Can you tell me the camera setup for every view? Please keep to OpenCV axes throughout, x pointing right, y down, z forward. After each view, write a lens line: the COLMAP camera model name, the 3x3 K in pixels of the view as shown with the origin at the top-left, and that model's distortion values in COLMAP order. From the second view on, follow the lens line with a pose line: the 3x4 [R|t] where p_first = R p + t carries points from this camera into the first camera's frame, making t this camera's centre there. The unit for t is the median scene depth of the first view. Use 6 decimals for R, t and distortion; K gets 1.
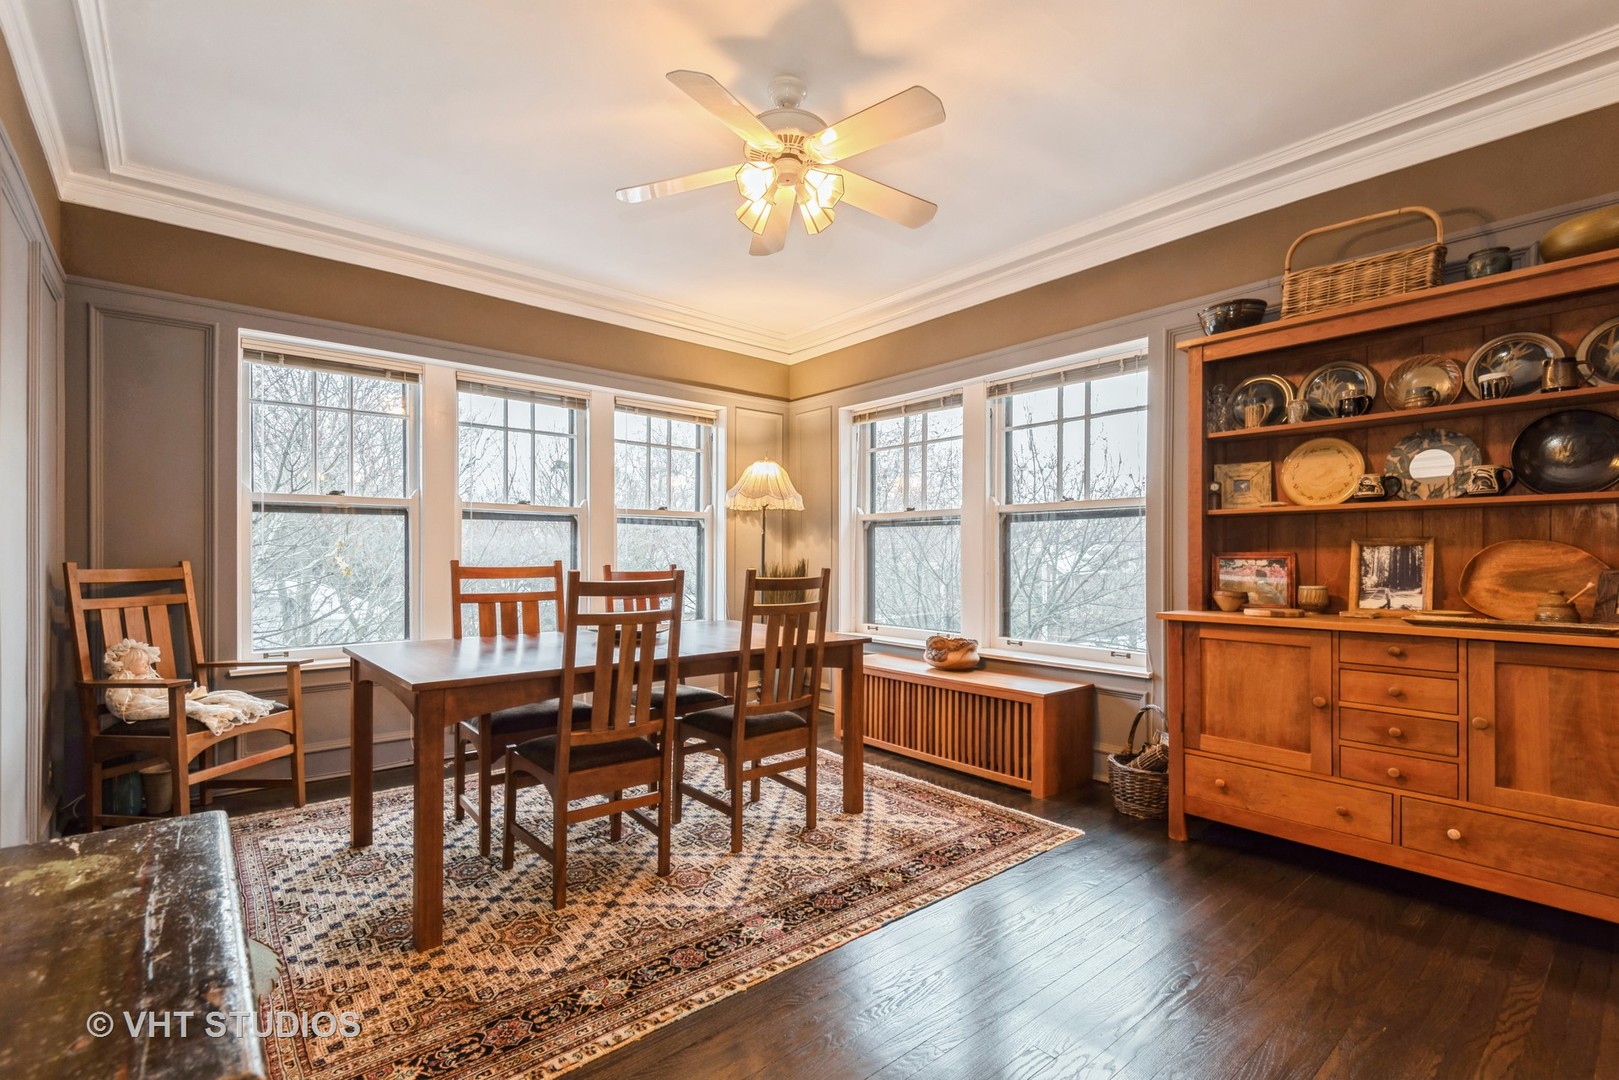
lens RADIAL K [[738.0, 0, 821.9], [0, 738.0, 554.9], [0, 0, 1]] dist [0.024286, -0.010582]
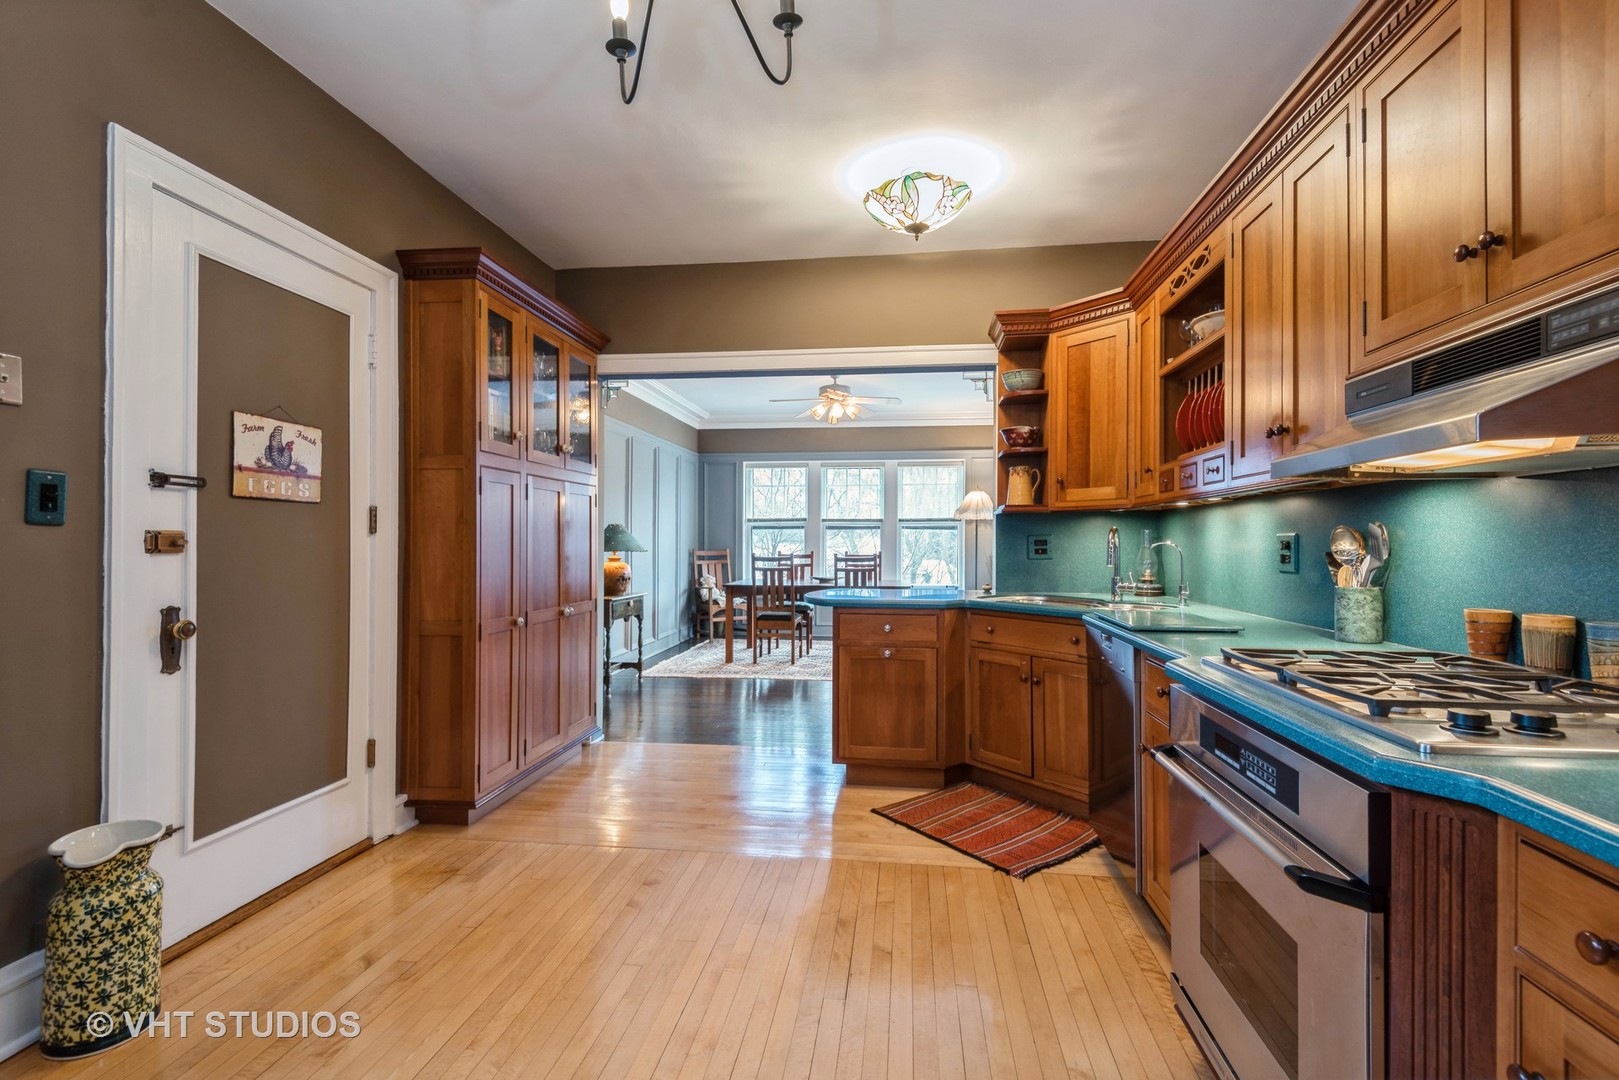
lens RADIAL K [[738.0, 0, 797.9], [0, 738.0, 535.1], [0, 0, 1]] dist [0.024286, -0.010582]
pose [[0.656247, -0.006930, -0.754514, 1.628565], [-0.001467, 0.999944, -0.010460, -0.015713], [0.754545, 0.007971, 0.656200, -0.711324]]
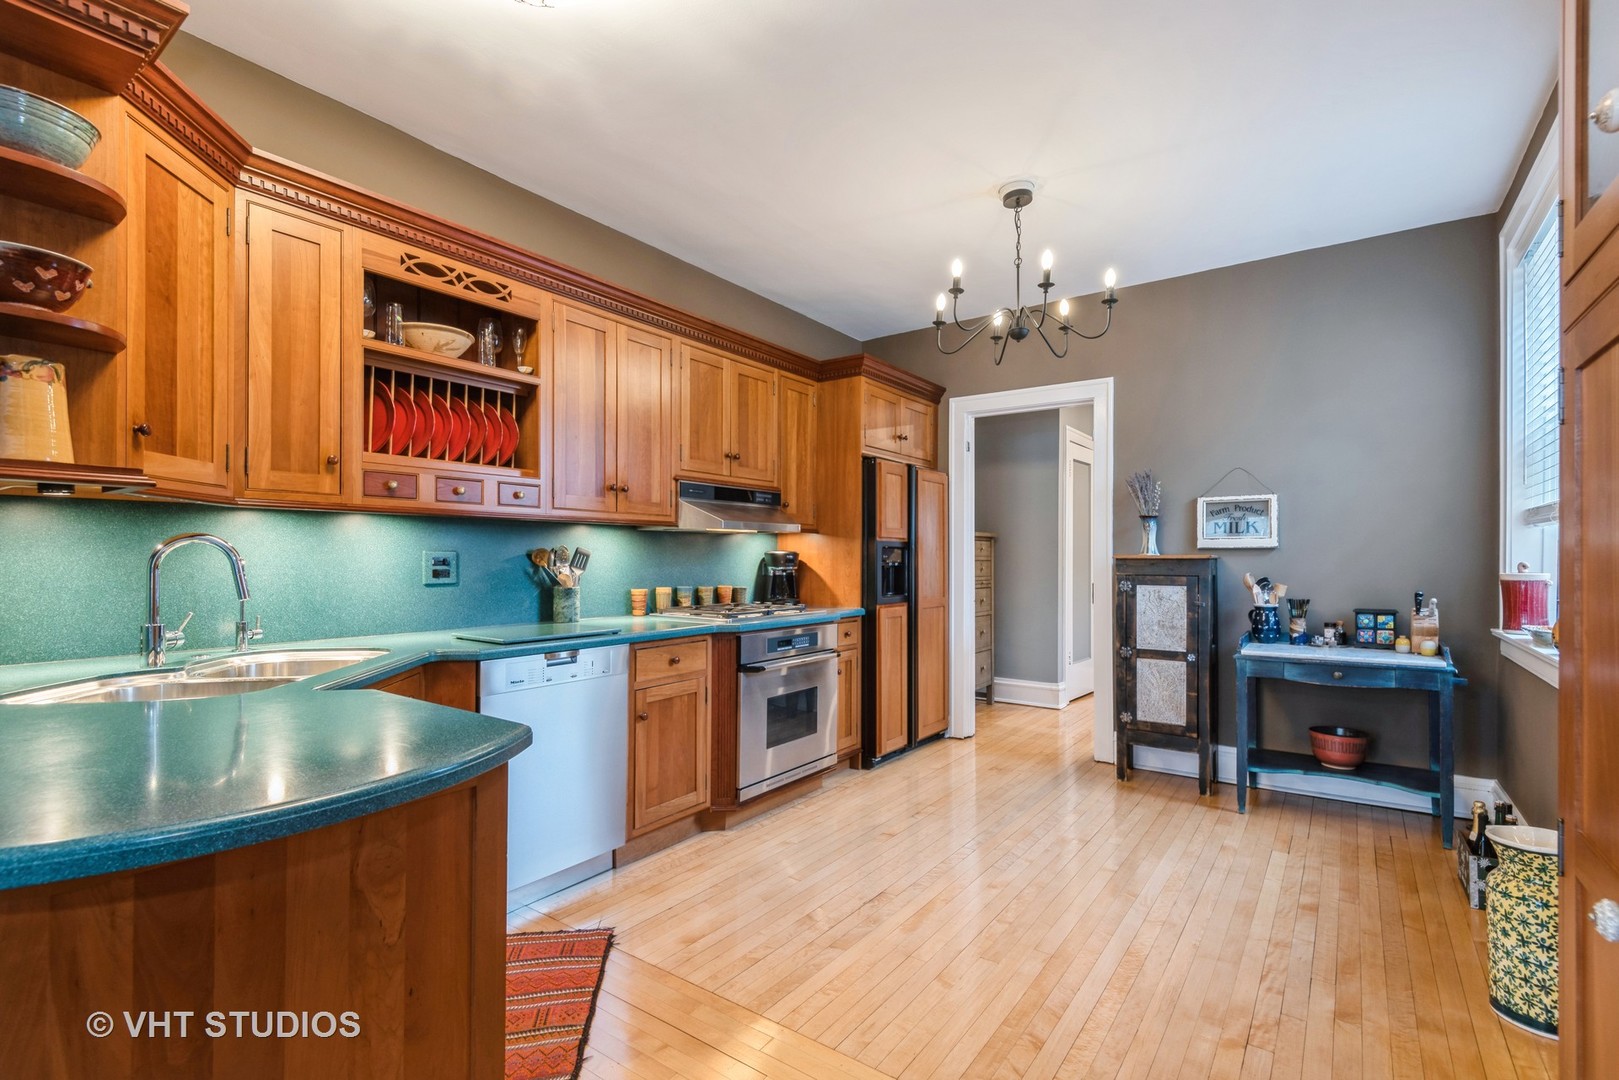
lens RADIAL K [[738.0, 0, 812.2], [0, 738.0, 551.7], [0, 0, 1]] dist [0.024286, -0.010582]
pose [[-0.238921, 0.001544, 0.971038, 0.296577], [-0.004149, 0.999988, -0.002610, -0.026041], [-0.971030, -0.004652, -0.238912, 0.057623]]
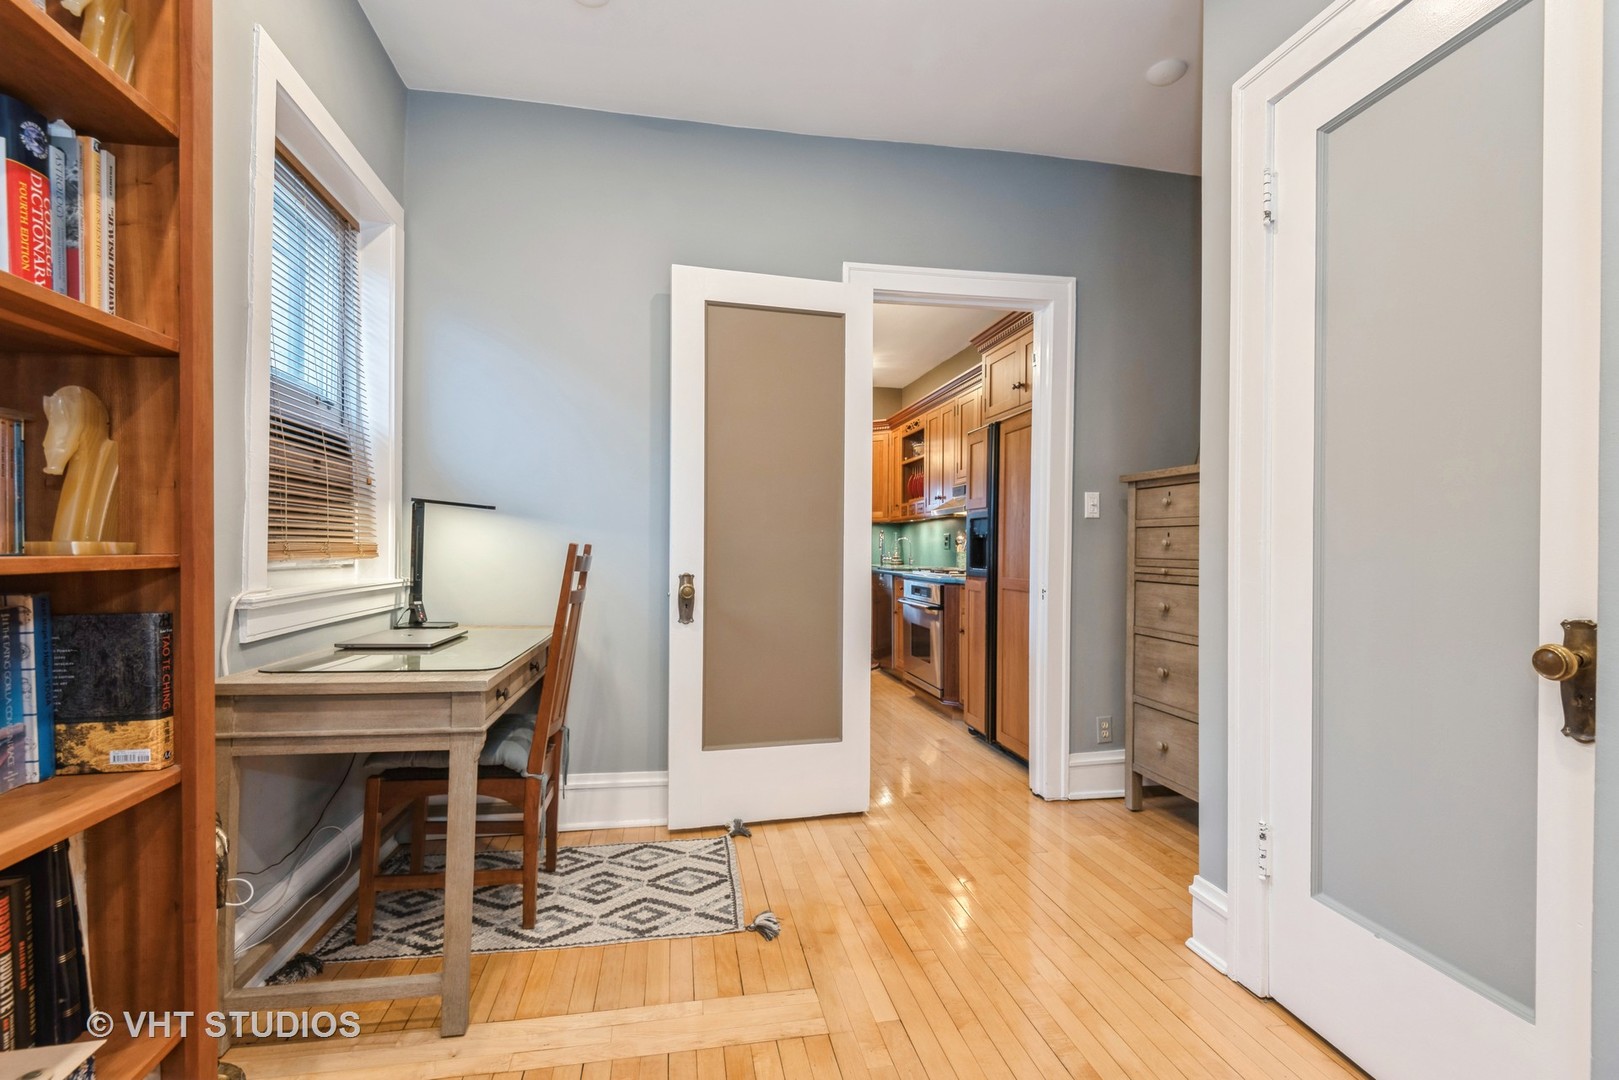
lens RADIAL K [[738.0, 0, 810.4], [0, 738.0, 548.2], [0, 0, 1]] dist [0.024286, -0.010582]
pose [[0.864690, 0.001410, -0.502303, 2.101412], [-0.001528, 0.999999, 0.000177, 0.016730], [0.502303, 0.000615, 0.864692, -1.811449]]
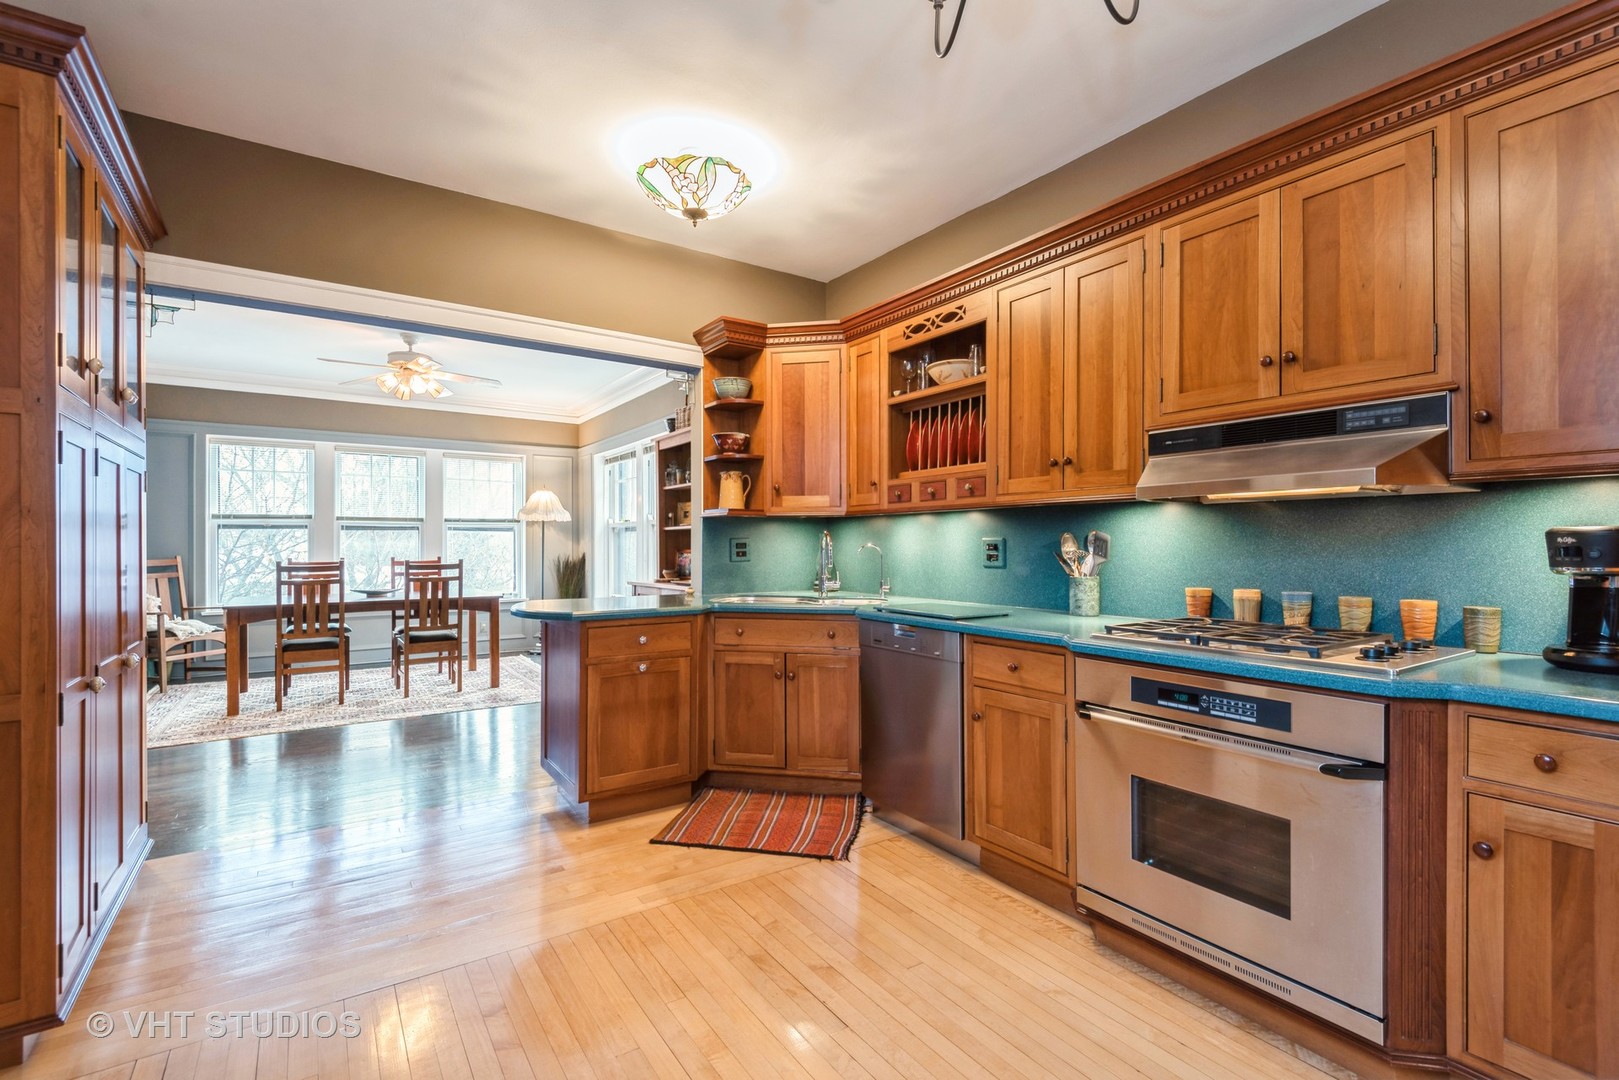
lens RADIAL K [[738.0, 0, 806.9], [0, 738.0, 543.5], [0, 0, 1]] dist [0.024286, -0.010582]
pose [[0.992397, -0.003453, -0.123027, 1.201122], [0.003273, 0.999993, -0.001667, -0.018383], [0.123032, 0.001252, 0.992402, -0.871454]]
